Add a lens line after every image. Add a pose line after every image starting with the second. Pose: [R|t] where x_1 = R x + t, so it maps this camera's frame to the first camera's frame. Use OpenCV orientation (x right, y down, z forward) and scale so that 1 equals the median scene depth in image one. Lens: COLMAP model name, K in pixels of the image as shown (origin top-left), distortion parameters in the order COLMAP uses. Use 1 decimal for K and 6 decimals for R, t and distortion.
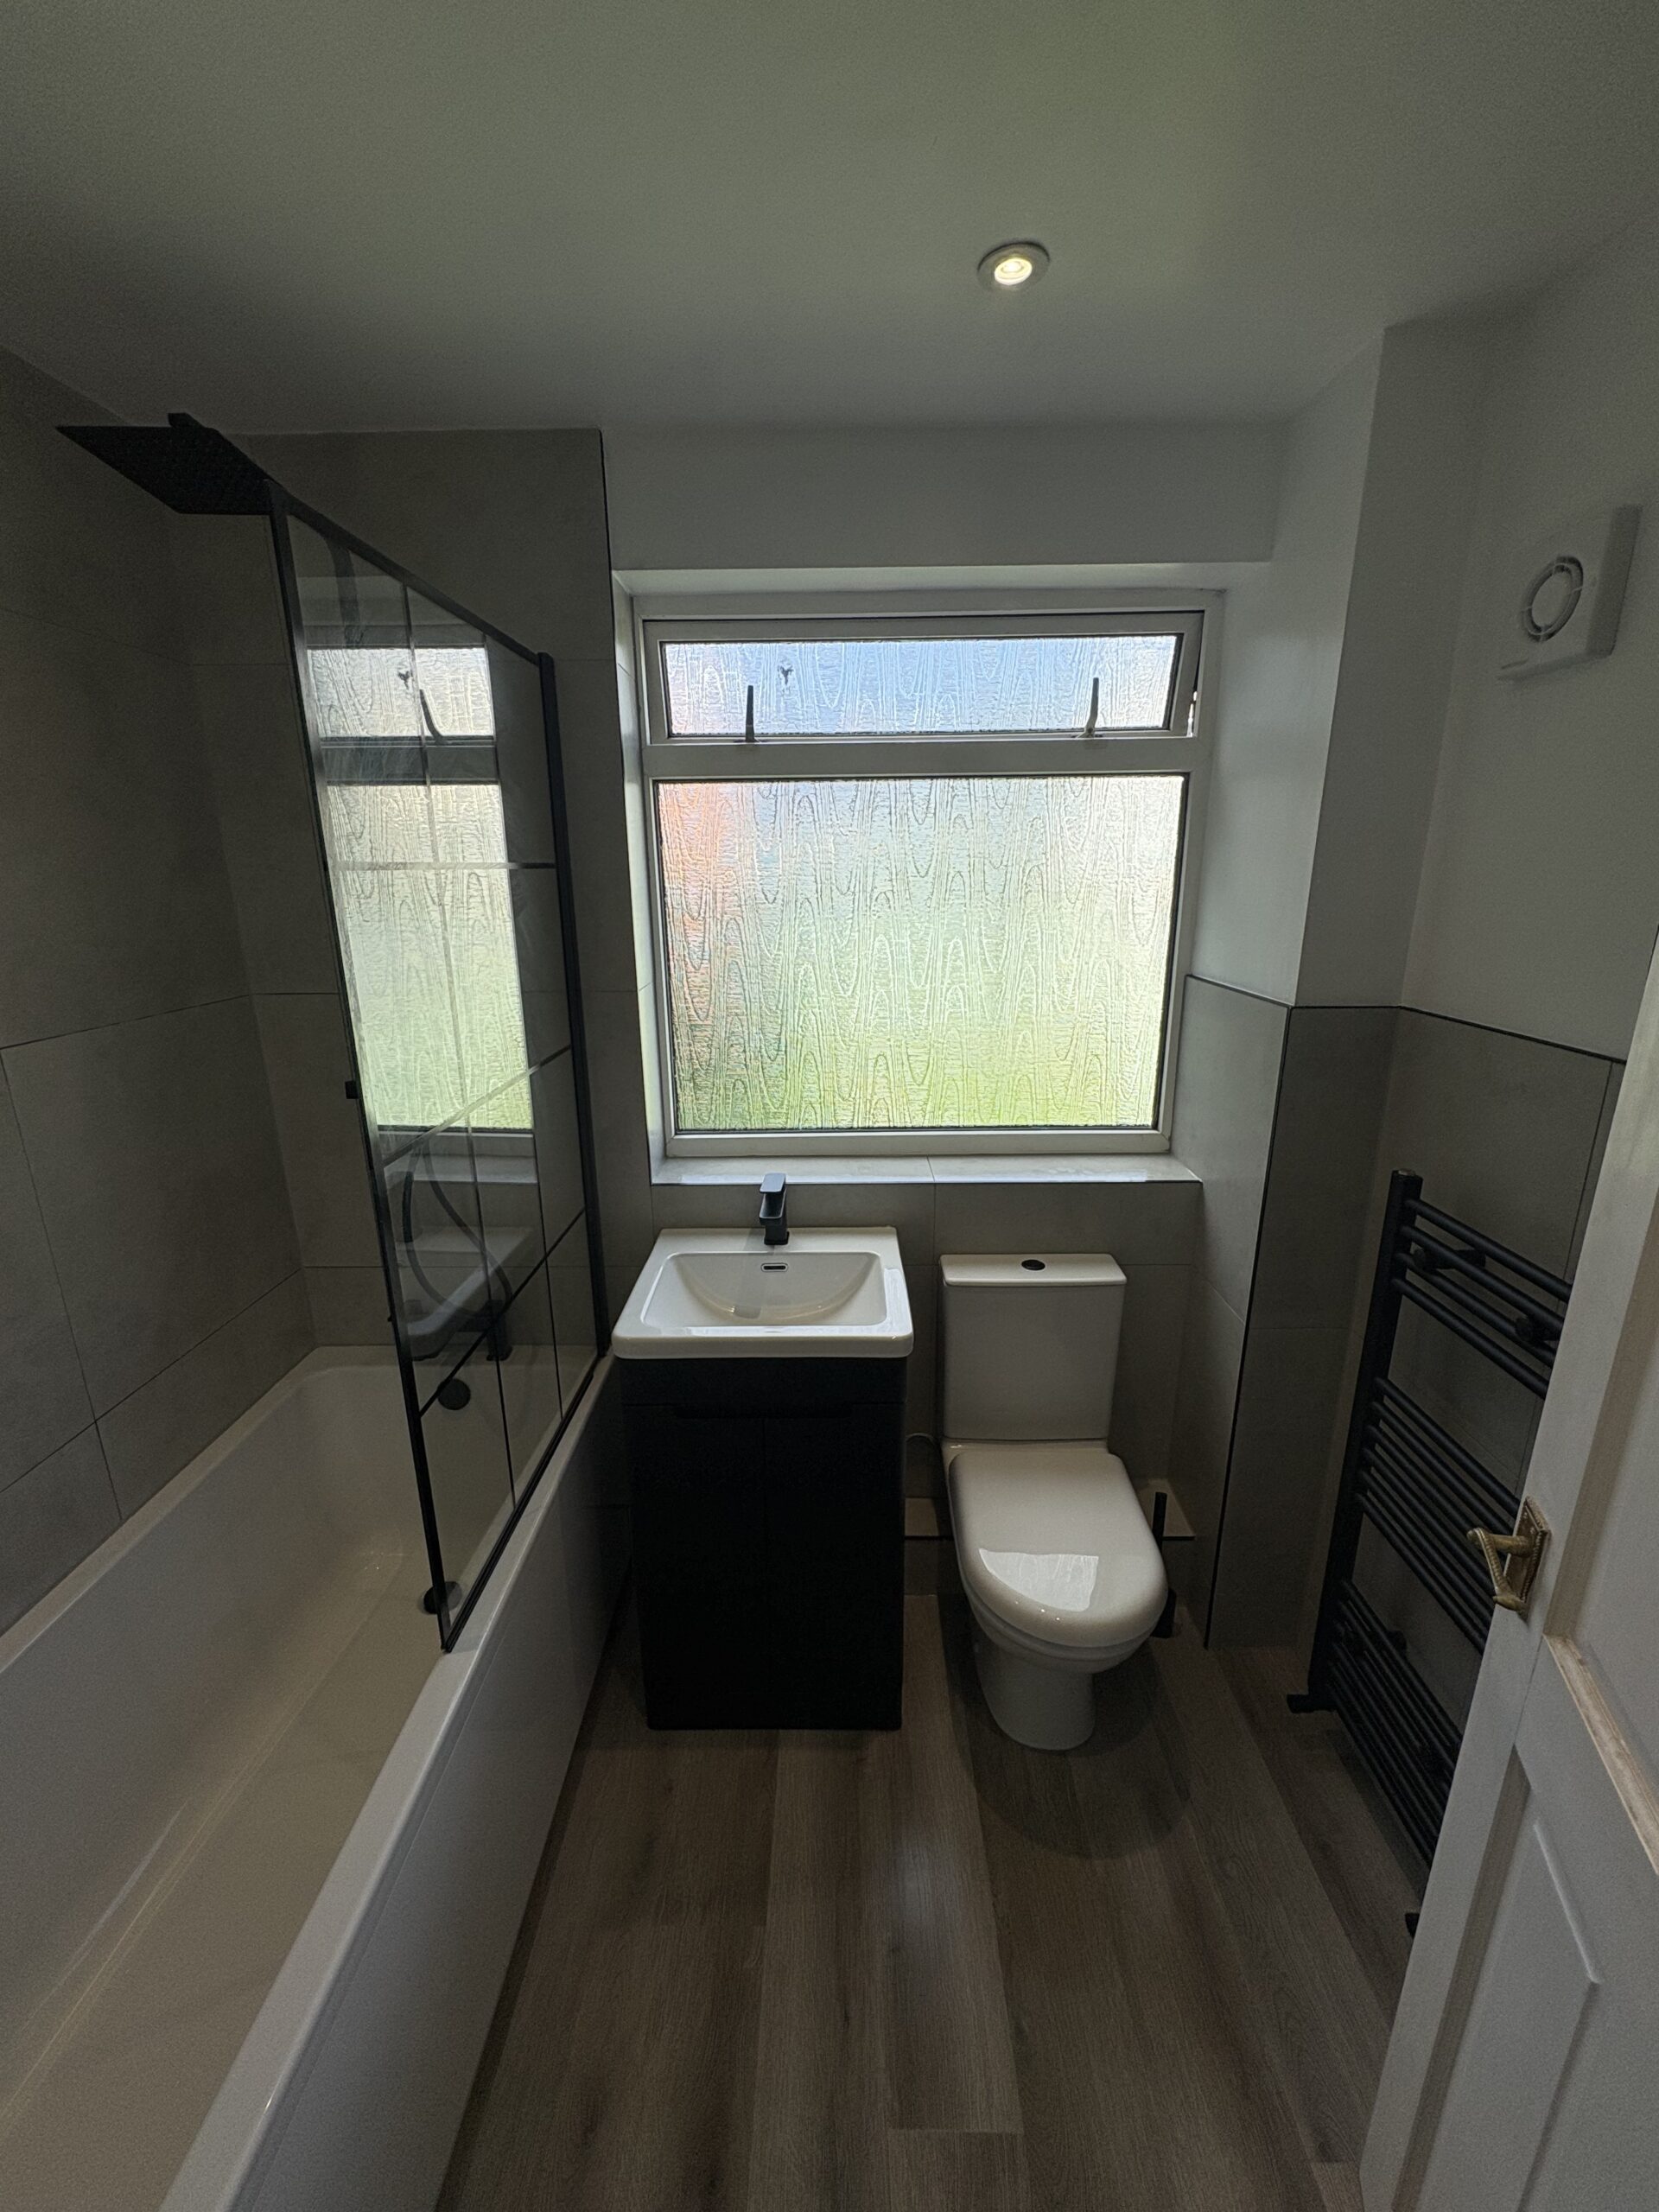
lens RADIAL K [[875.7, 0, 829.5], [0, 875.7, 1106.0], [0, 0, 1]] dist [0.000460, 0.000399]
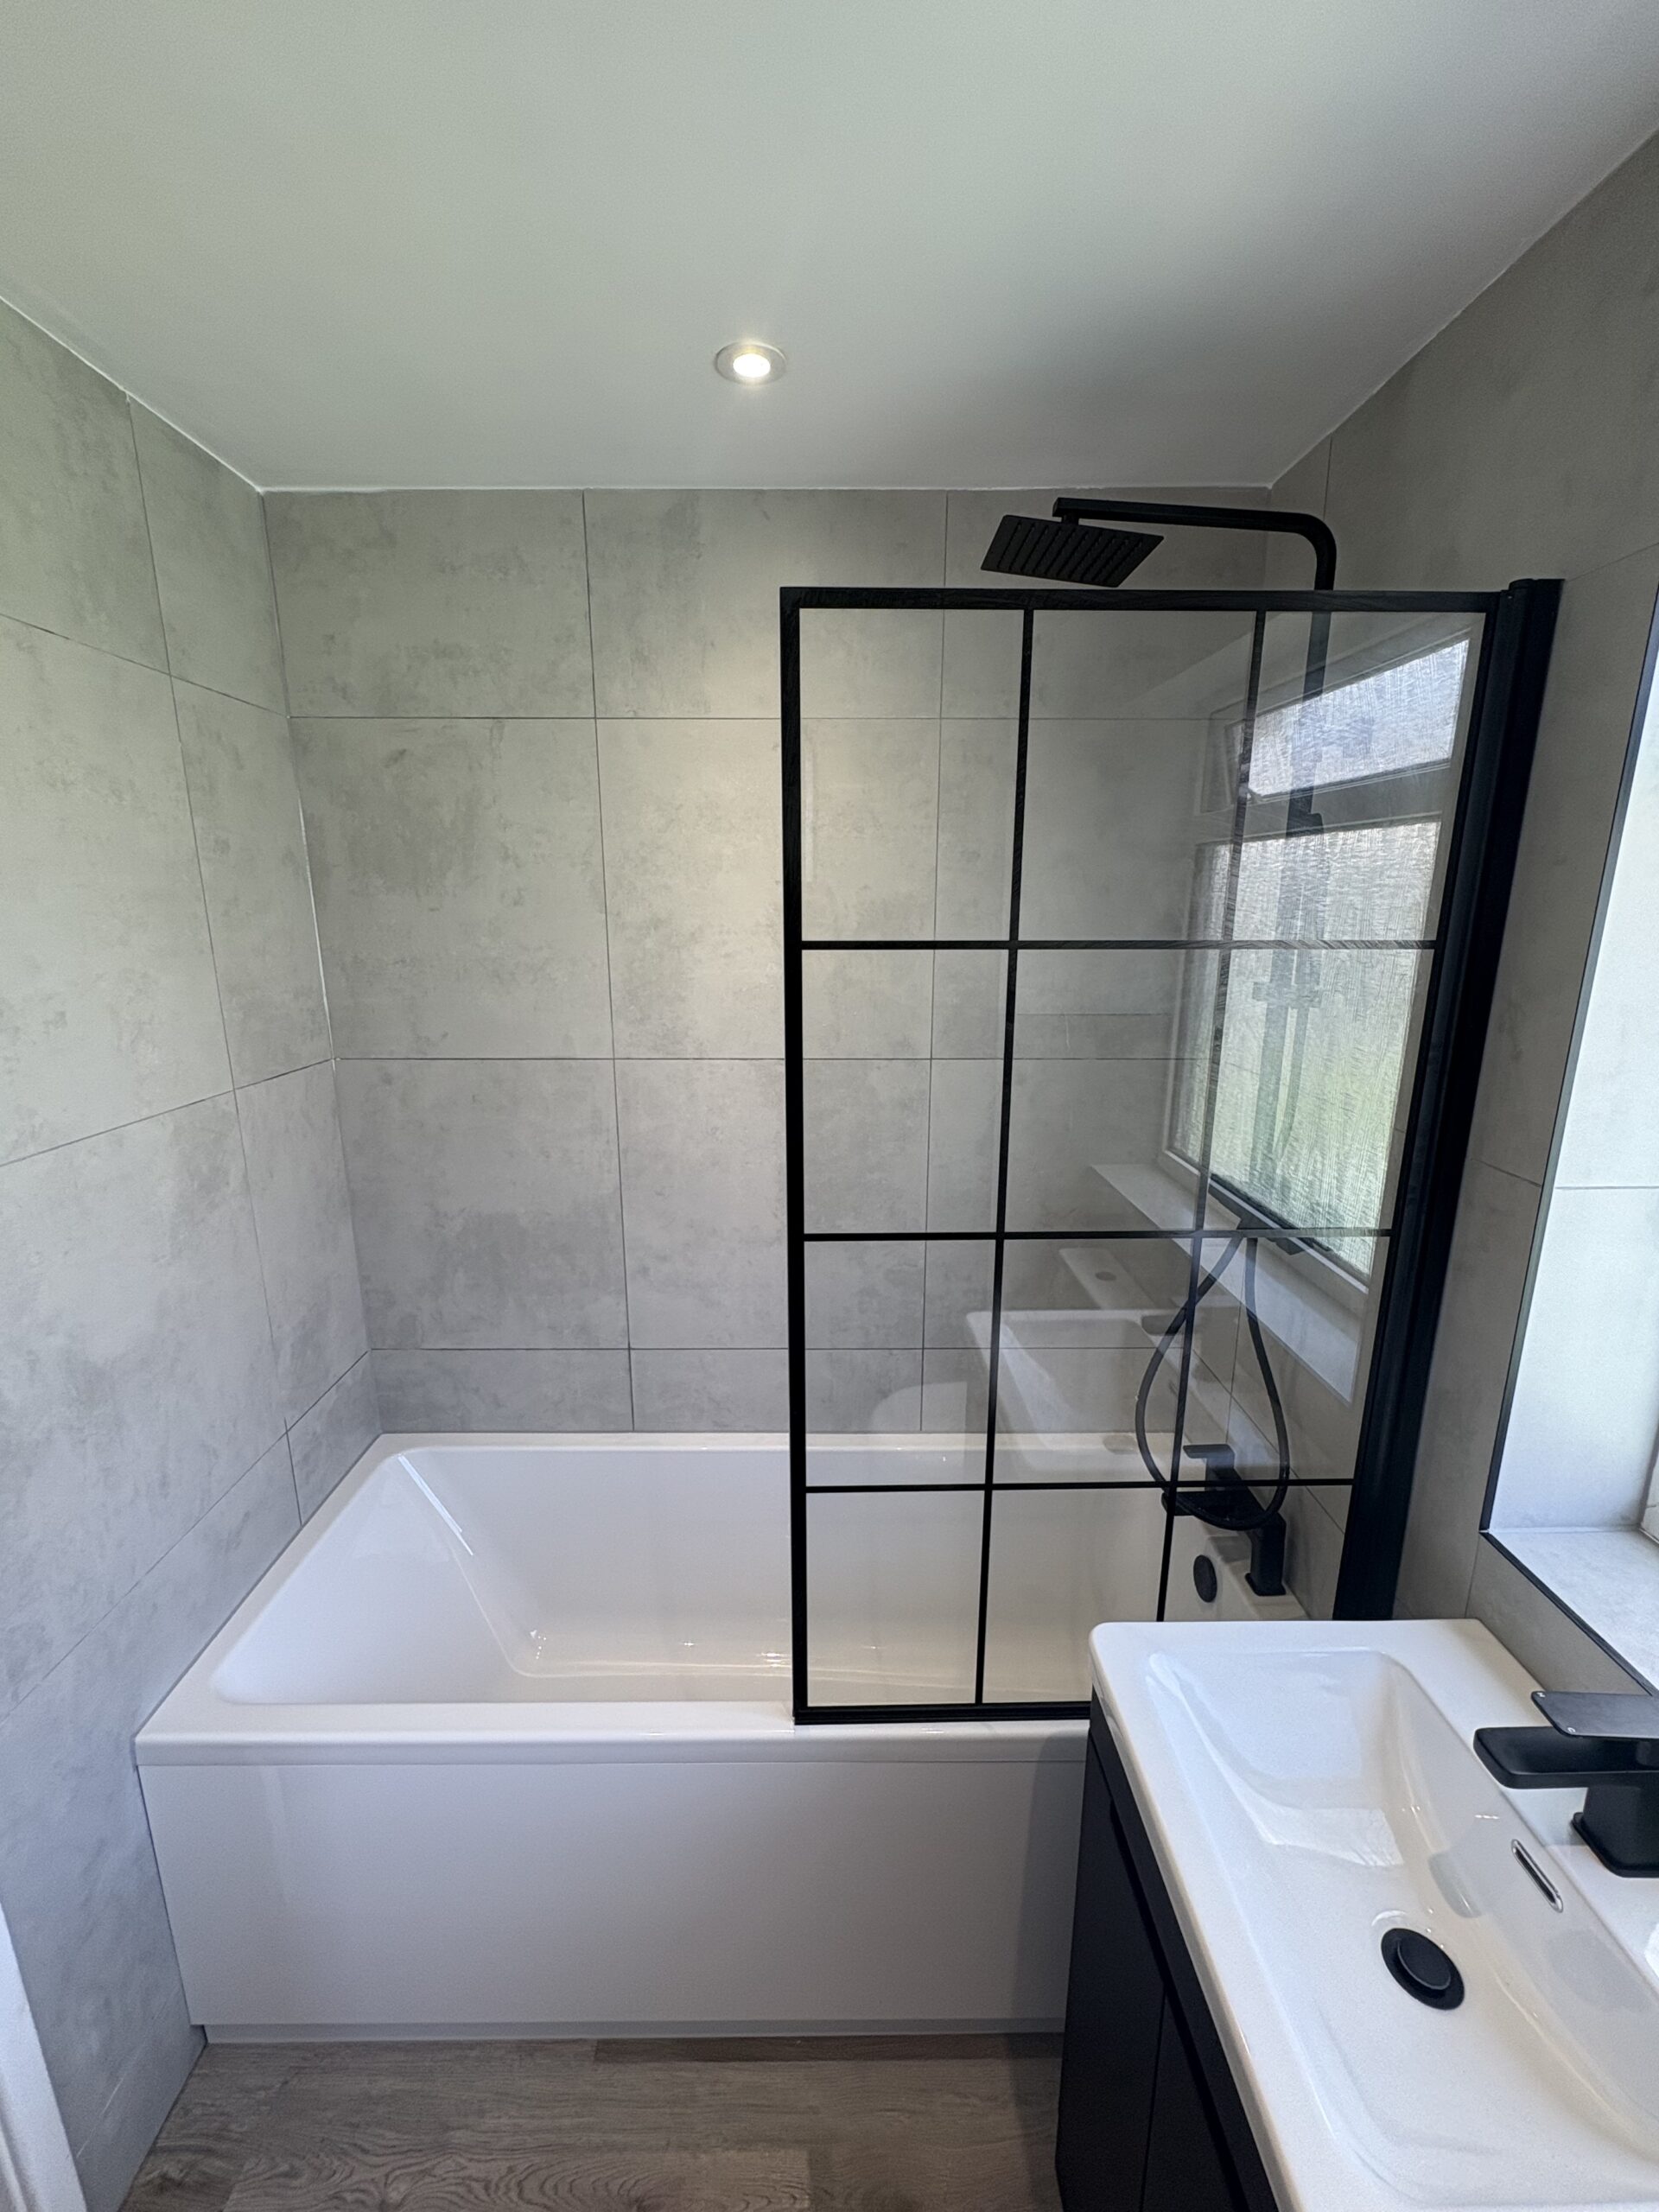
lens RADIAL K [[875.7, 0, 829.5], [0, 875.7, 1106.0], [0, 0, 1]] dist [0.000460, 0.000399]
pose [[0.019213, 0.230152, -0.972965, 0.278166], [-0.265655, 0.939340, 0.216952, -0.182812], [0.963877, 0.254304, 0.079188, 0.556897]]
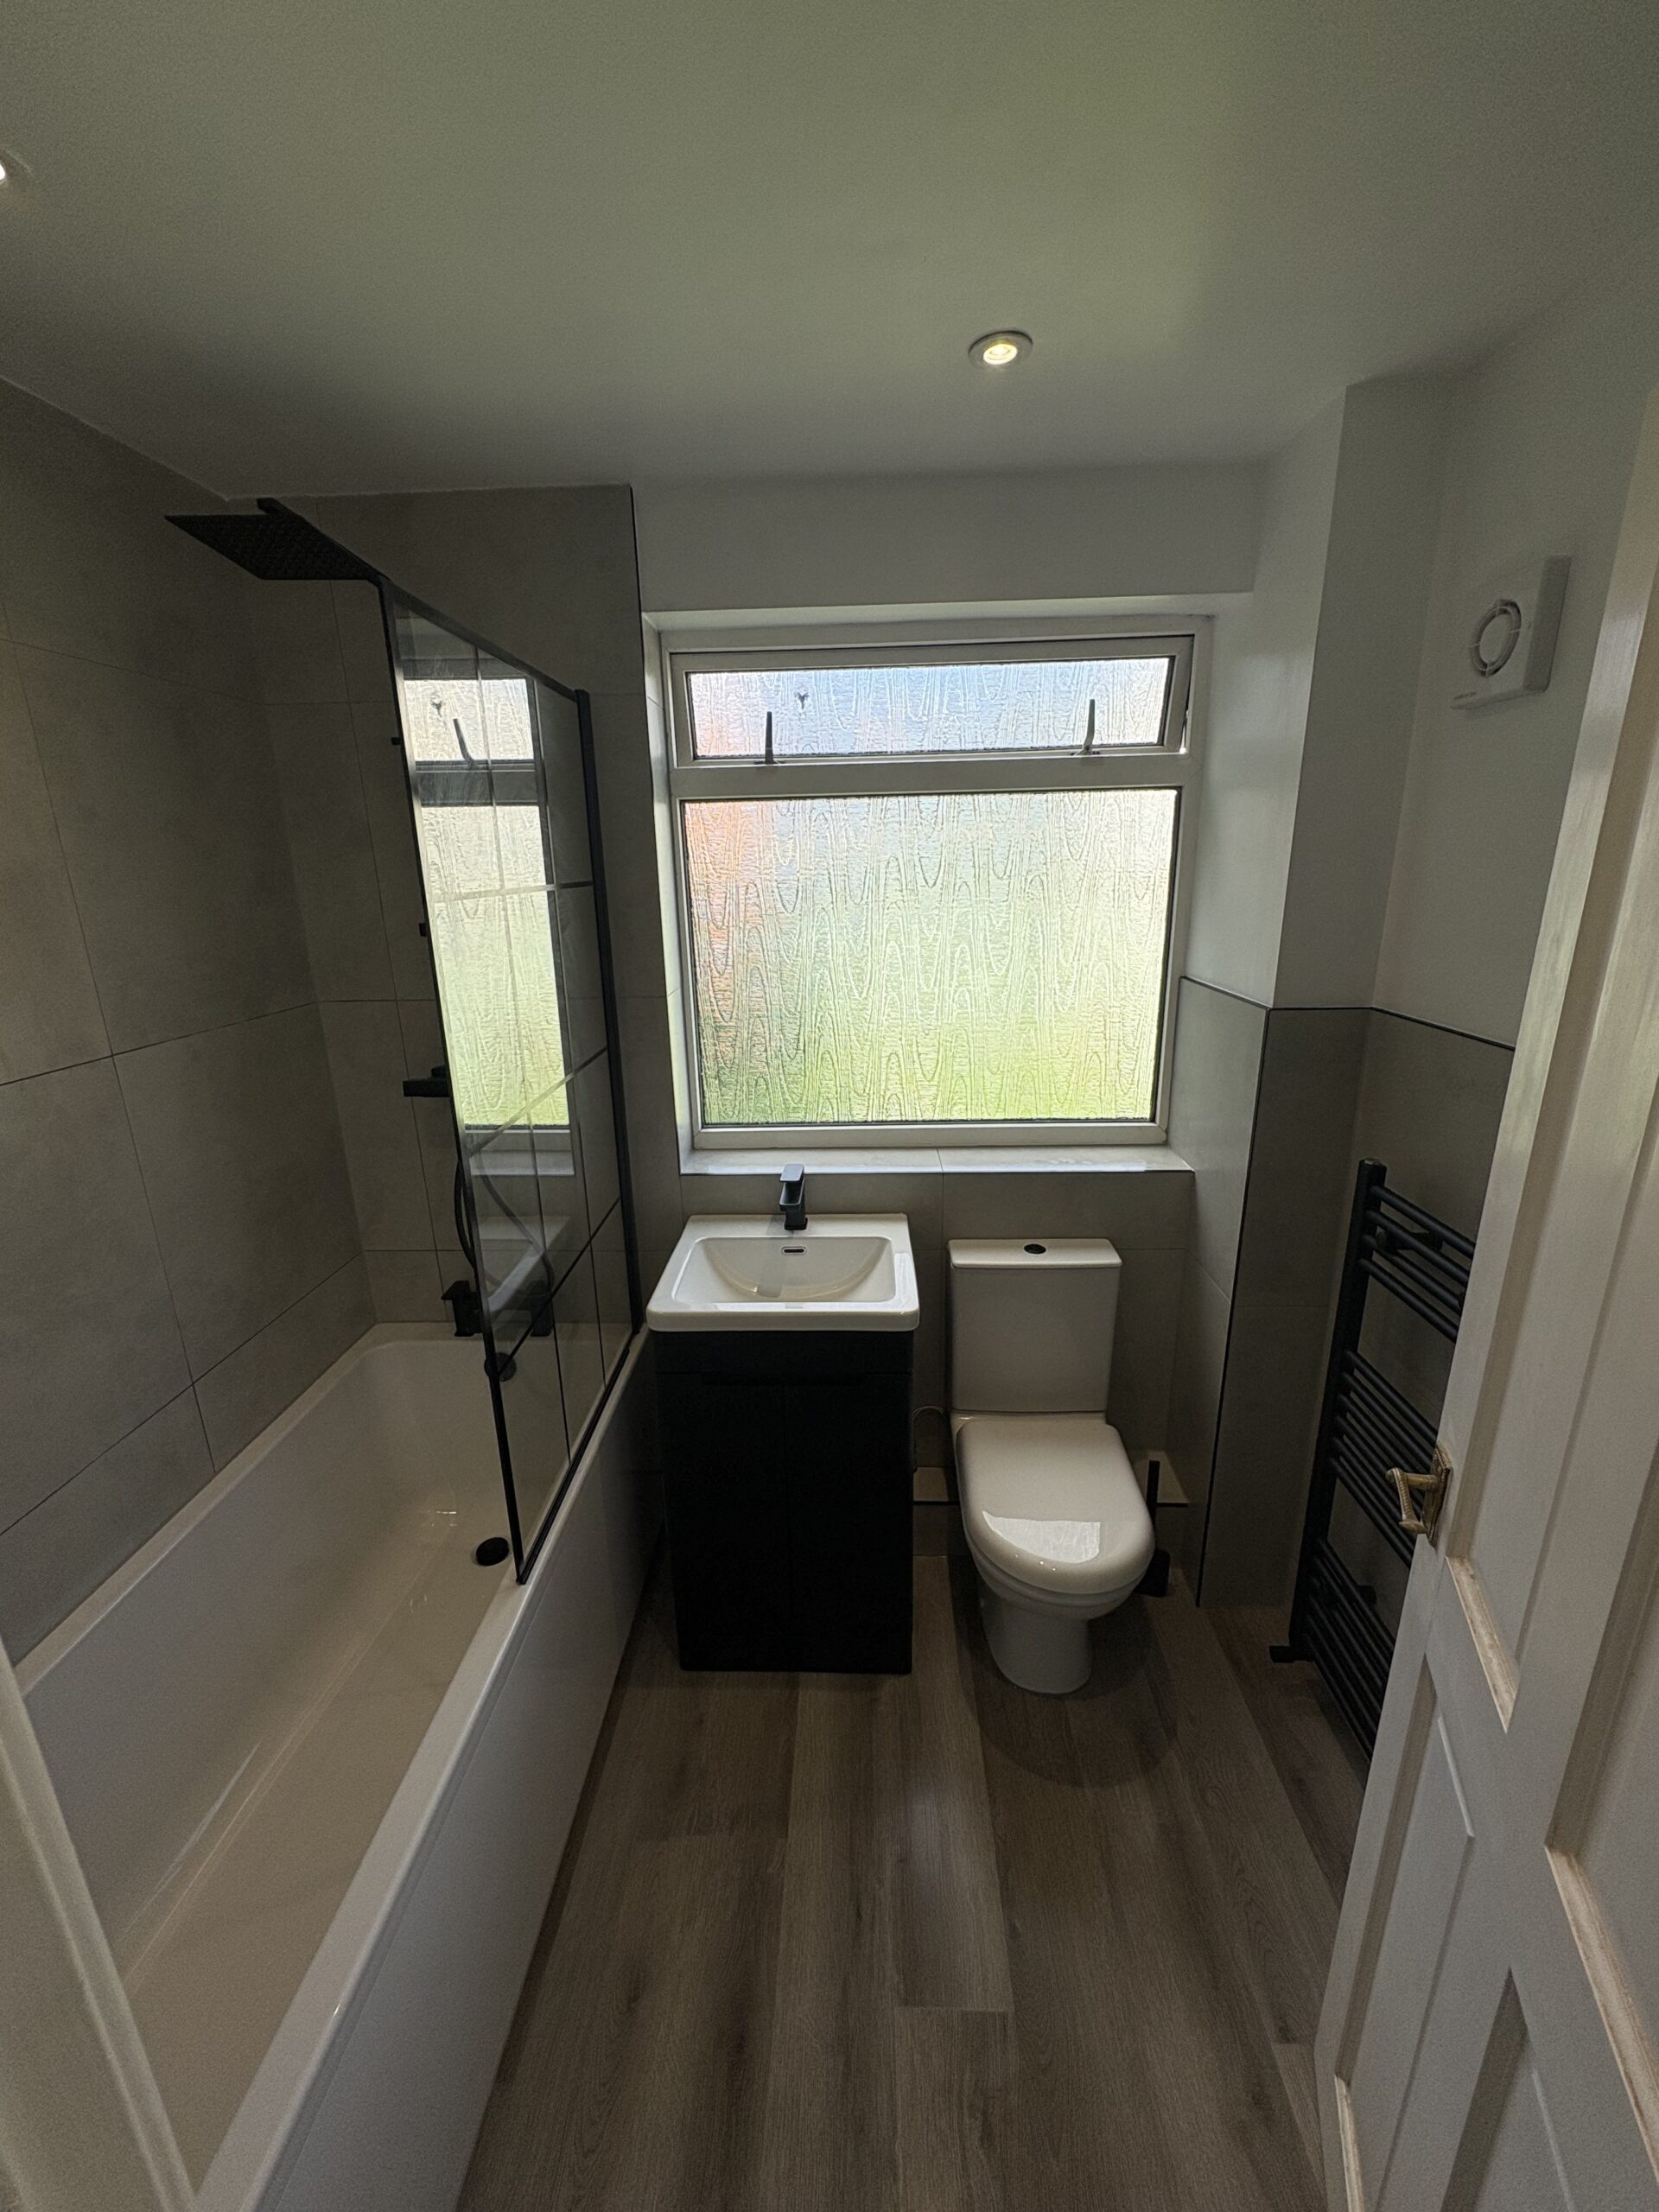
lens RADIAL K [[880.1, 0, 825.8], [0, 880.1, 1107.5], [0, 0, 1]] dist [0.001943, 0.000245]
pose [[0.999448, -0.003623, -0.033021, 0.013736], [0.004000, 0.999927, 0.011376, -0.005252], [0.032977, -0.011502, 0.999390, -0.089036]]
